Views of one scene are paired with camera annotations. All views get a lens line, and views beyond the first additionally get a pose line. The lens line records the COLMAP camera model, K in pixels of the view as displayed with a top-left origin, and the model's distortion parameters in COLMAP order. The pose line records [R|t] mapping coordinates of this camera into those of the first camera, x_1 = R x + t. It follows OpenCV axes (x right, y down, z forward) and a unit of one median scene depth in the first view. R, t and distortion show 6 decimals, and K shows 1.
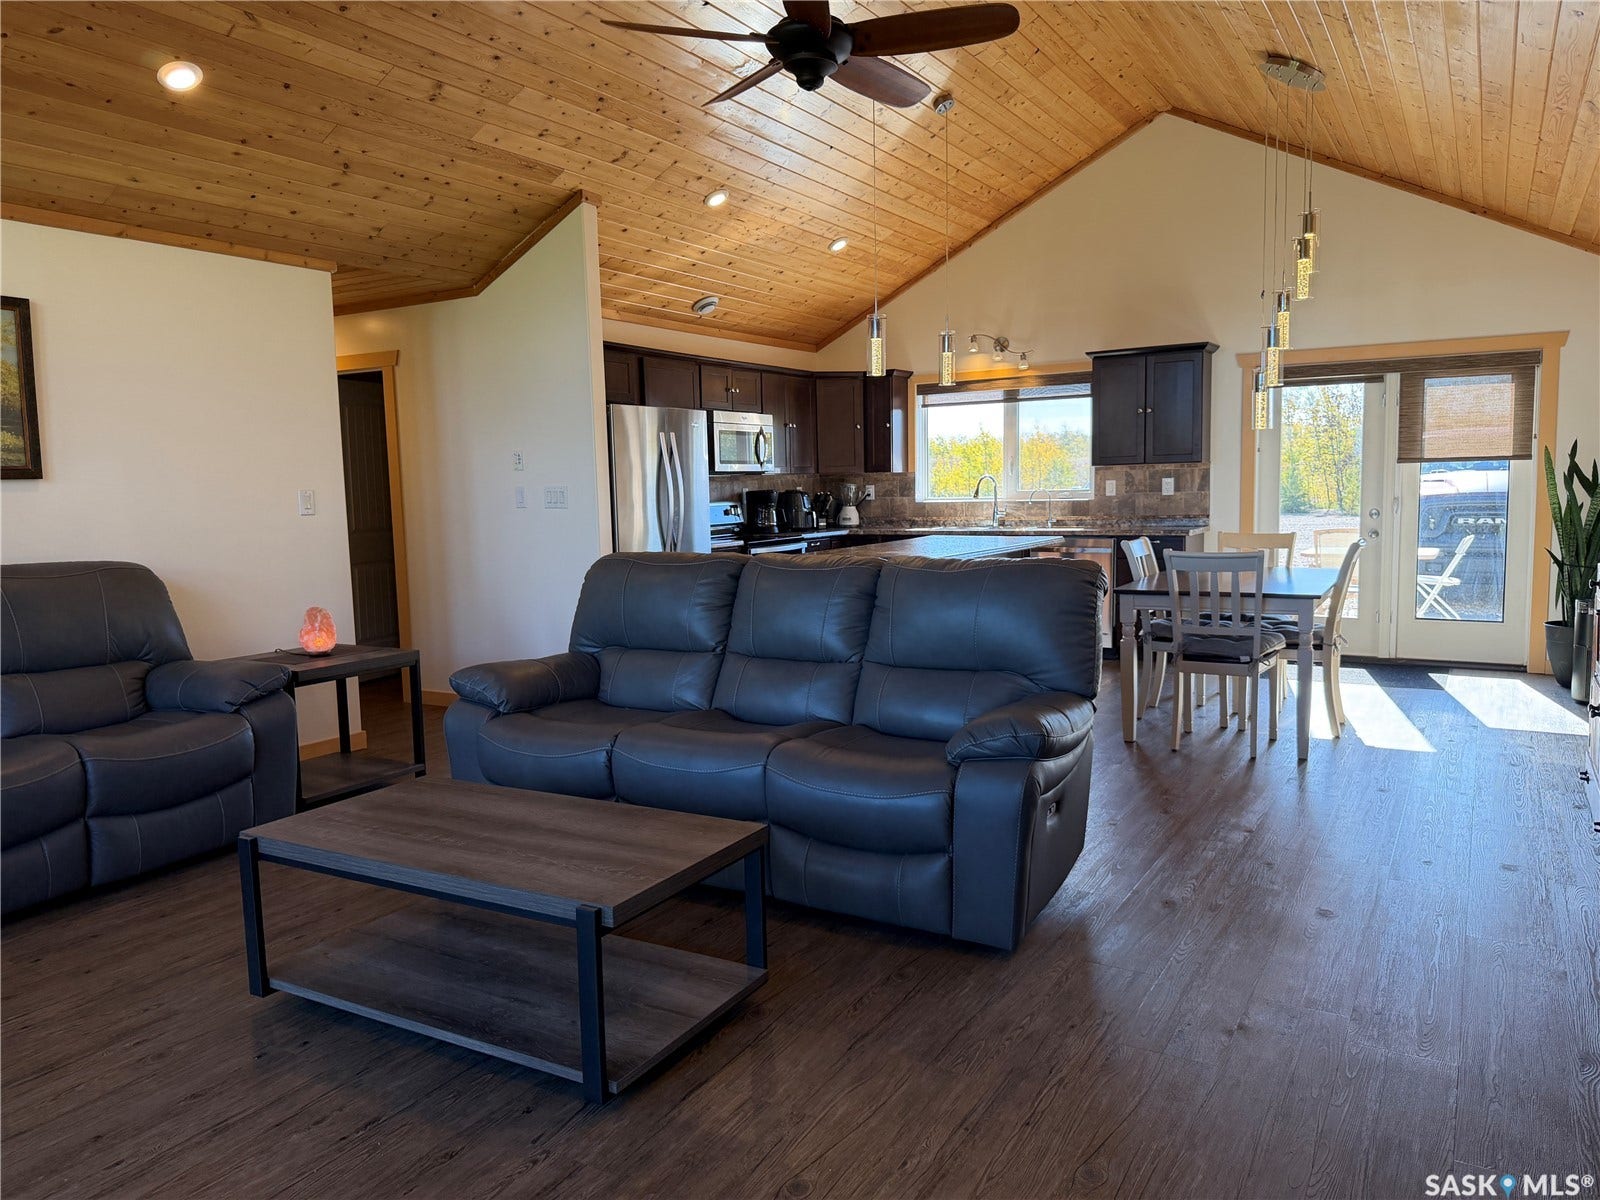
lens RADIAL K [[1122.6, 0, 782.6], [0, 1122.6, 599.1], [0, 0, 1]] dist [0.095807, -0.158146]
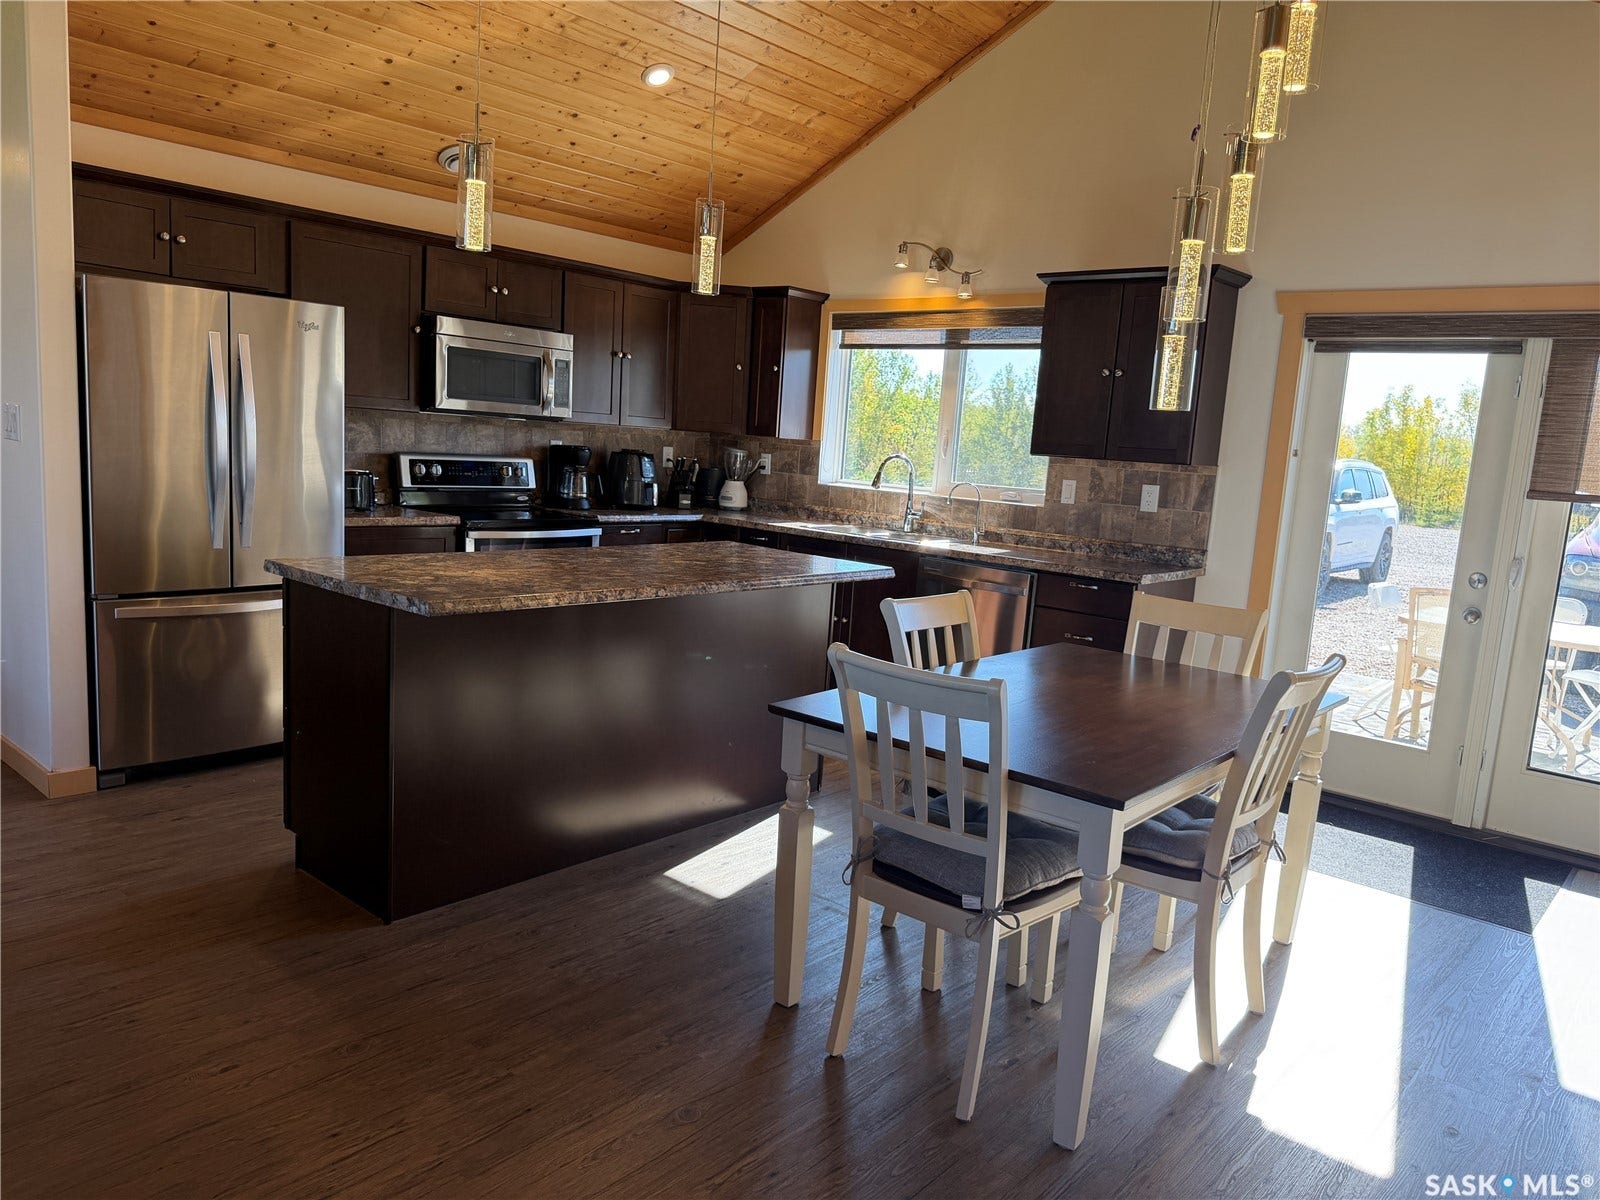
lens RADIAL K [[1123.4, 0, 807.5], [0, 1123.4, 597.6], [0, 0, 1]] dist [0.145800, -0.236514]
pose [[0.982772, 0.110526, -0.148132, 0.244239], [-0.104802, 0.993432, 0.045933, -0.051779], [0.152236, -0.029618, 0.987900, 0.332277]]
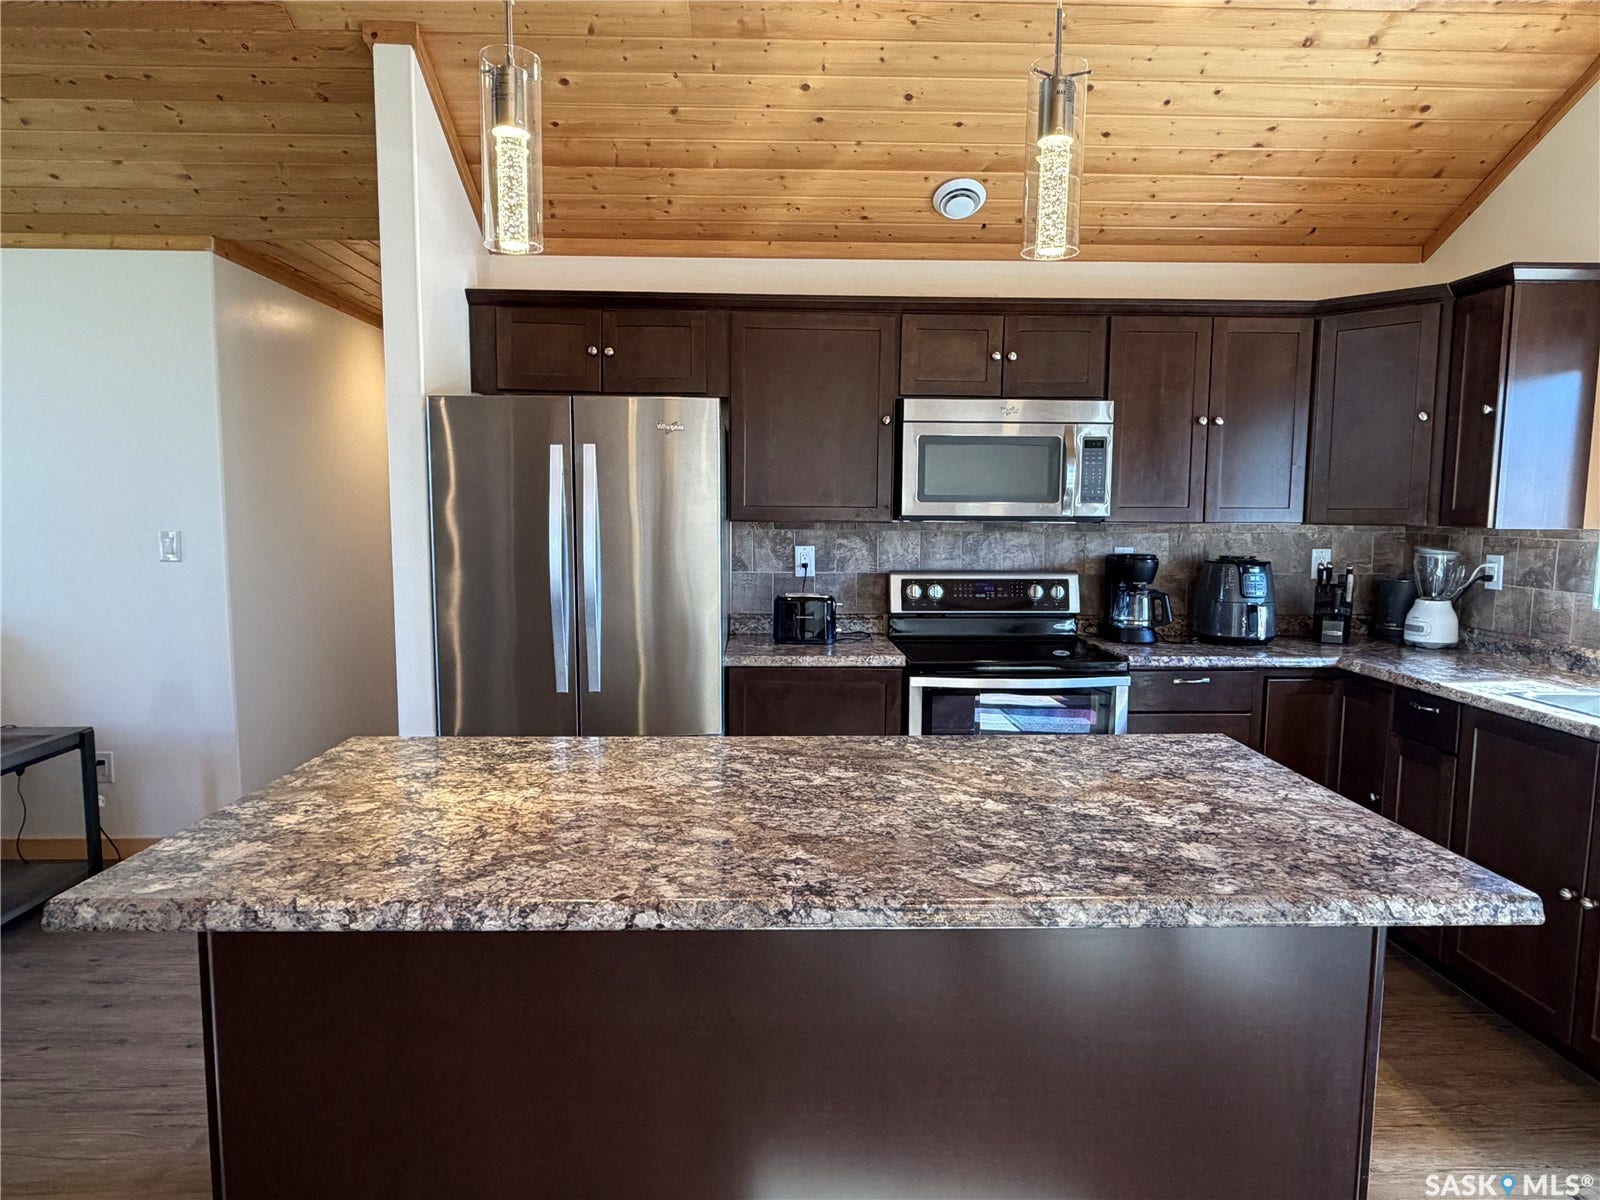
lens RADIAL K [[961.2, 0, 800.1], [0, 961.2, 603.2], [0, 0, 1]] dist [0.001285, -0.000969]
pose [[0.553681, 0.109079, -0.825554, 0.260153], [-0.104642, 0.992639, 0.060974, -0.087308], [0.826128, 0.052627, 0.561019, 0.650210]]
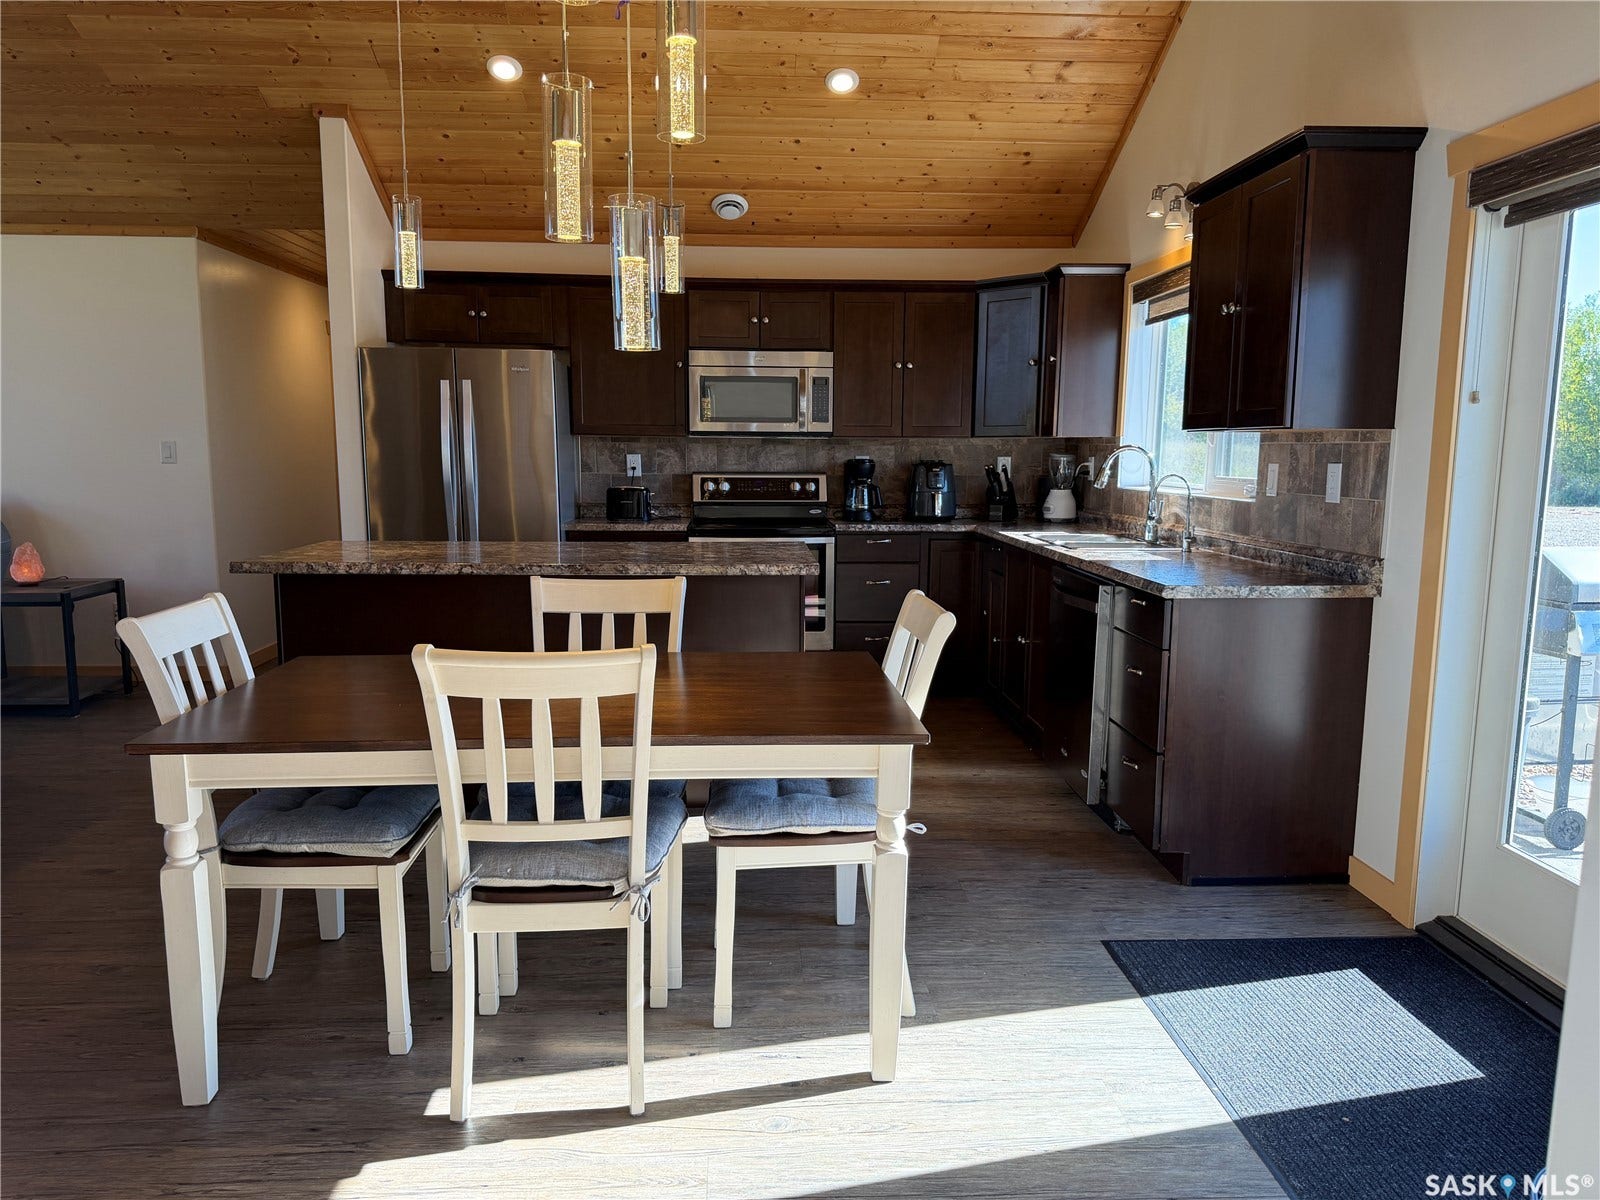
lens RADIAL K [[1117.2, 0, 800.5], [0, 1117.2, 614.4], [0, 0, 1]] dist [0.104566, -0.149488]
pose [[0.571266, 0.146686, -0.807551, 0.560328], [-0.103505, 0.988920, 0.106410, -0.072511], [0.814213, 0.022797, 0.580119, 0.567580]]
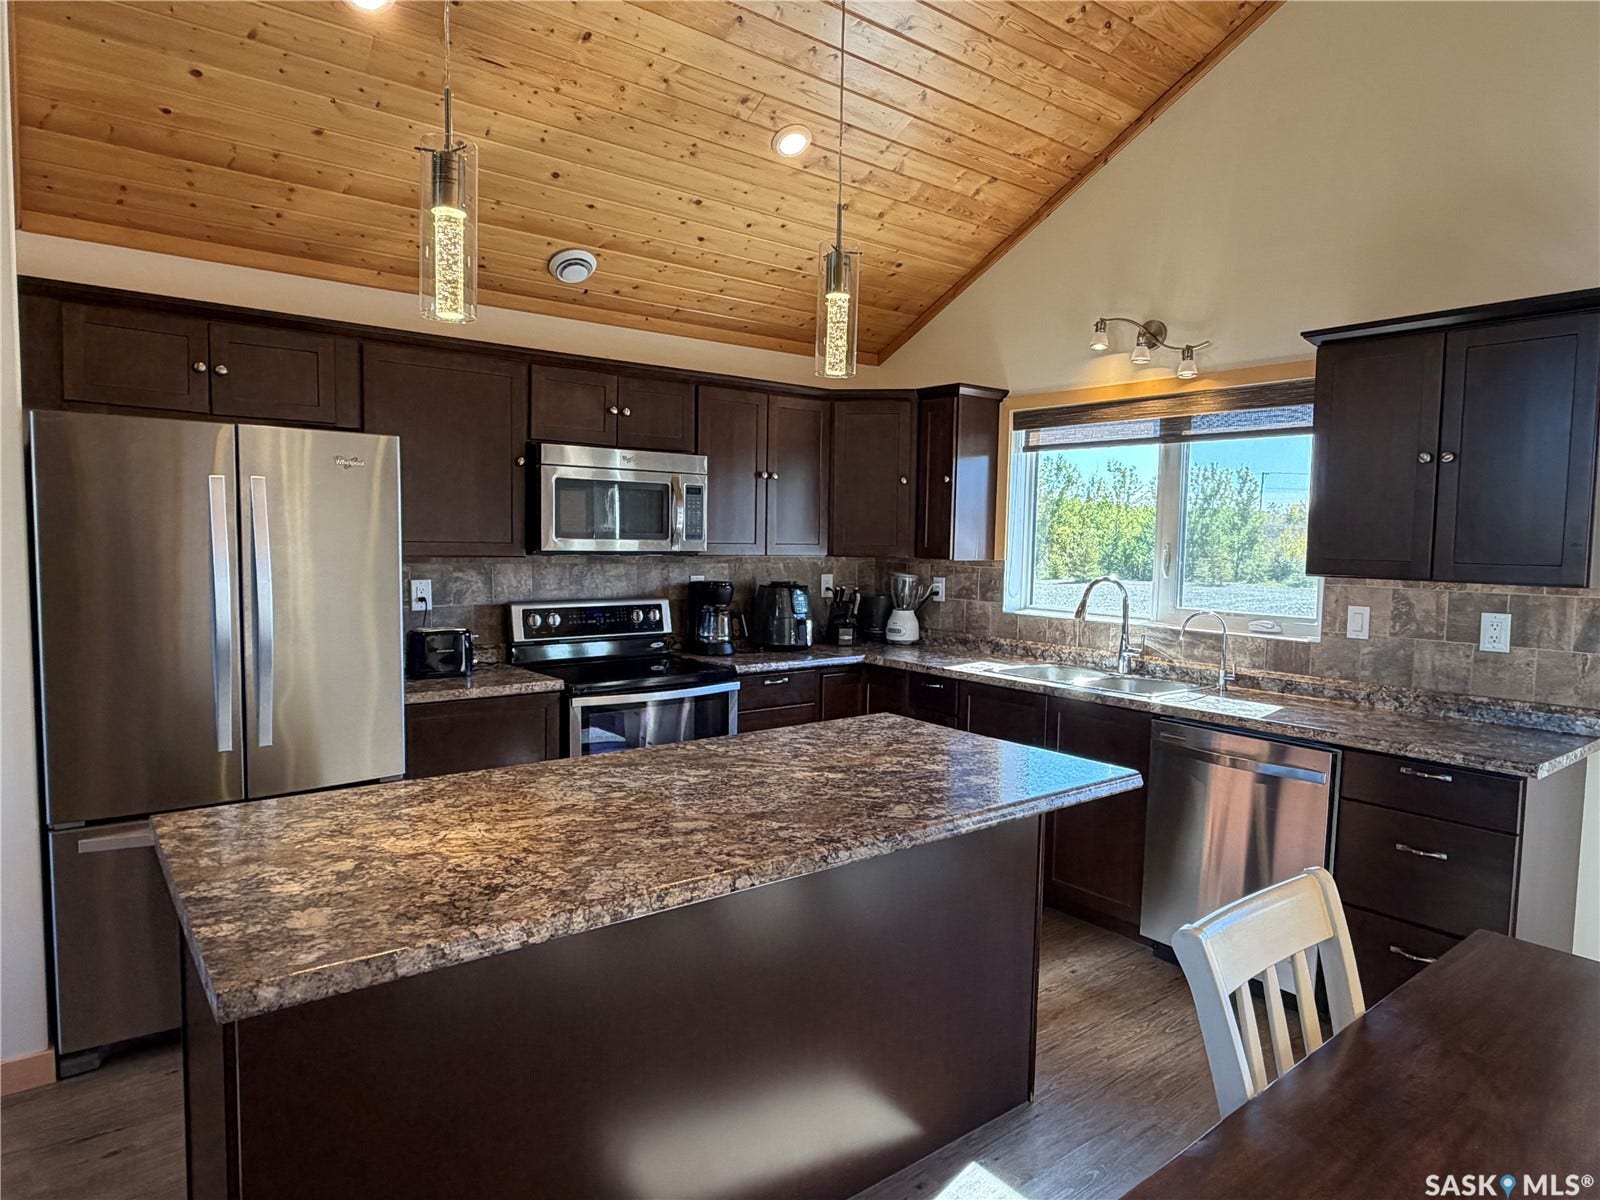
lens RADIAL K [[961.2, 0, 800.1], [0, 961.2, 603.2], [0, 0, 1]] dist [0.001285, -0.000969]
pose [[0.938999, 0.064383, -0.337839, 0.205154], [-0.074455, 0.997081, -0.016926, -0.081441], [0.335763, 0.041047, 0.941052, 0.540123]]
